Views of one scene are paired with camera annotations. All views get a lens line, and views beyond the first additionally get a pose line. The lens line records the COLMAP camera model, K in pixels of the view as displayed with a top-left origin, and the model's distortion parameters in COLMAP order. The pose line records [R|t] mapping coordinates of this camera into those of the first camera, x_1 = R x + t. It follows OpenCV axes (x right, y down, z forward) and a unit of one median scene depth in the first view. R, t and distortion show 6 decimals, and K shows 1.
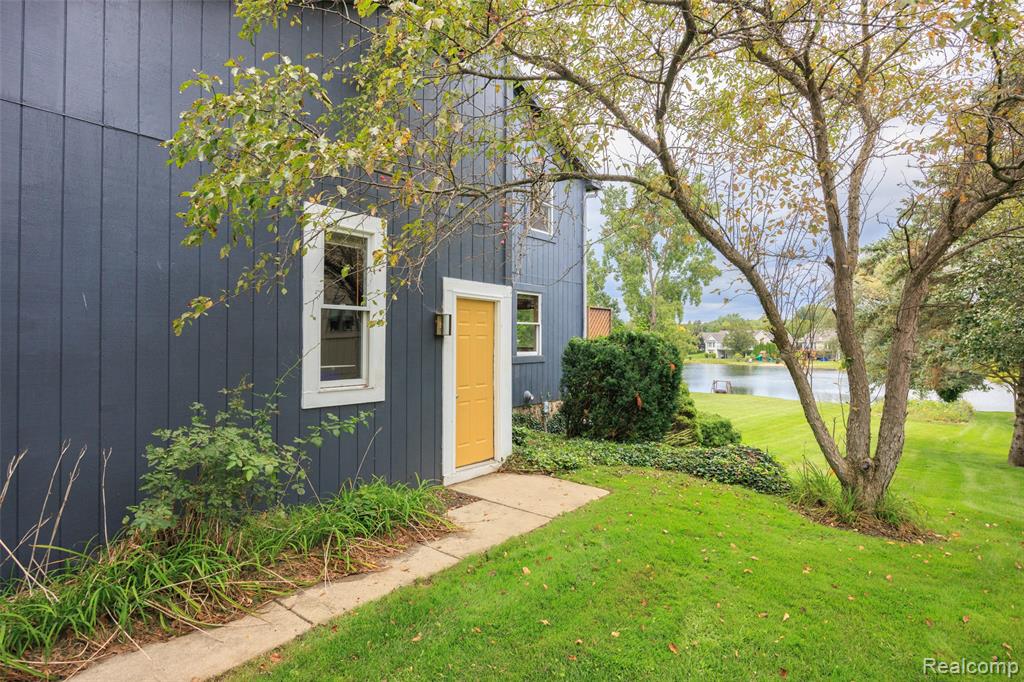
lens RADIAL K [[517.7, 0, 507.2], [0, 517.7, 341.1], [0, 0, 1]] dist [-0.009102, 0.000129]
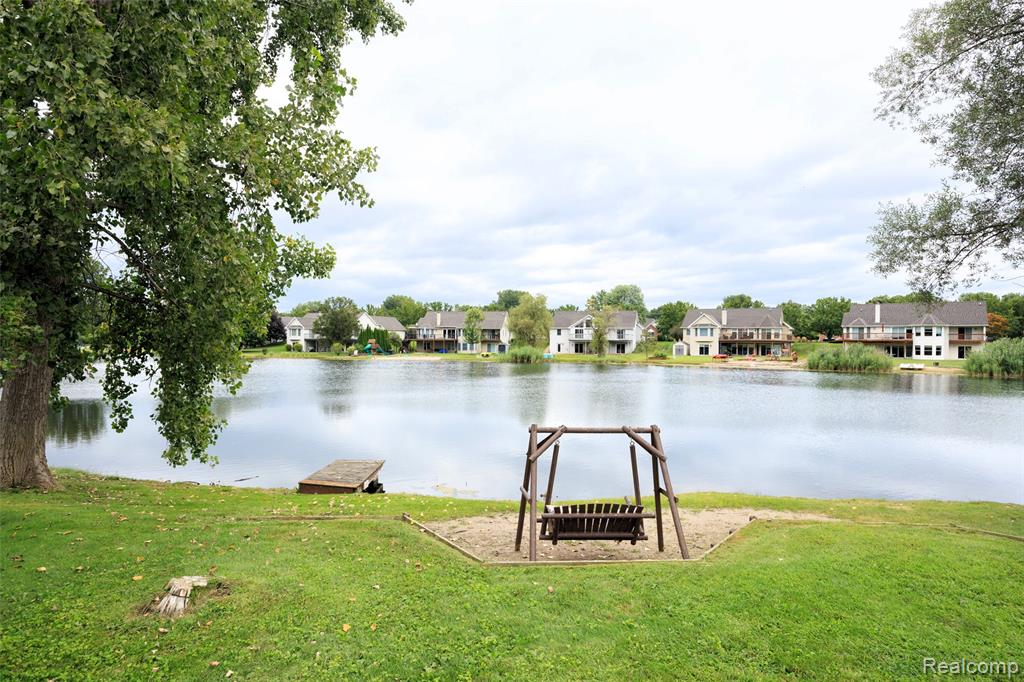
lens RADIAL K [[542.7, 0, 512.0], [0, 542.7, 341.0], [0, 0, 1]] dist [-0.010661, -0.000030]
pose [[0.716136, 0.012201, 0.697855, 0.113483], [-0.014324, 0.999894, -0.002782, 0.020125], [-0.697814, -0.008004, 0.716234, 0.330662]]
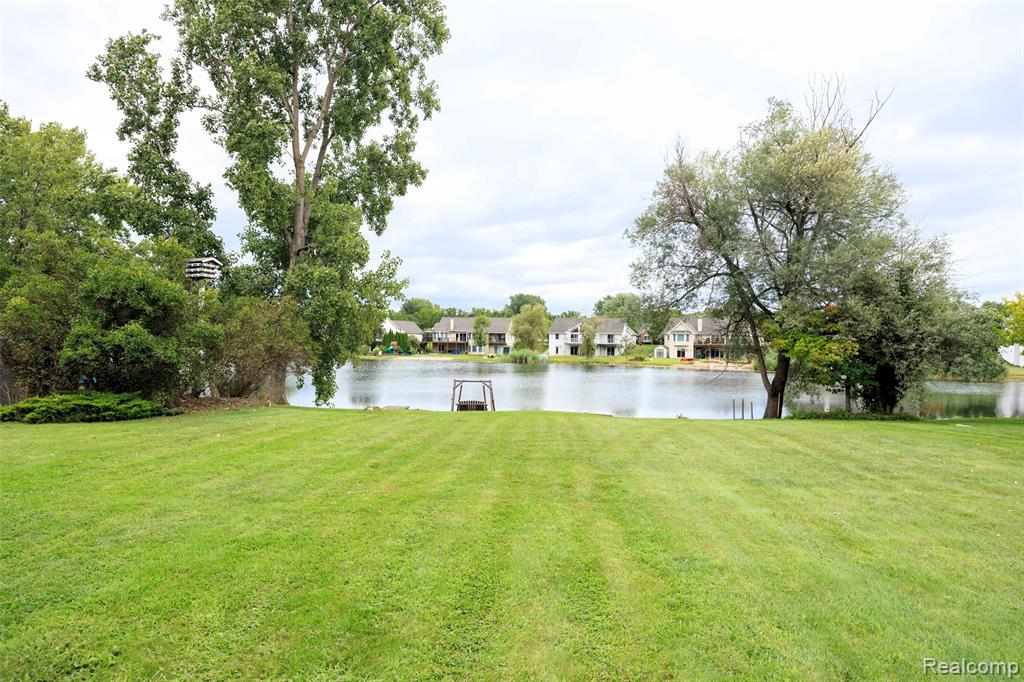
lens RADIAL K [[557.2, 0, 508.5], [0, 557.2, 337.5], [0, 0, 1]] dist [-0.003616, 0.000009]
pose [[0.745283, 0.021132, 0.666414, 0.042044], [-0.021104, 0.999744, -0.008100, 0.015160], [-0.666415, -0.008027, 0.745538, 0.218841]]
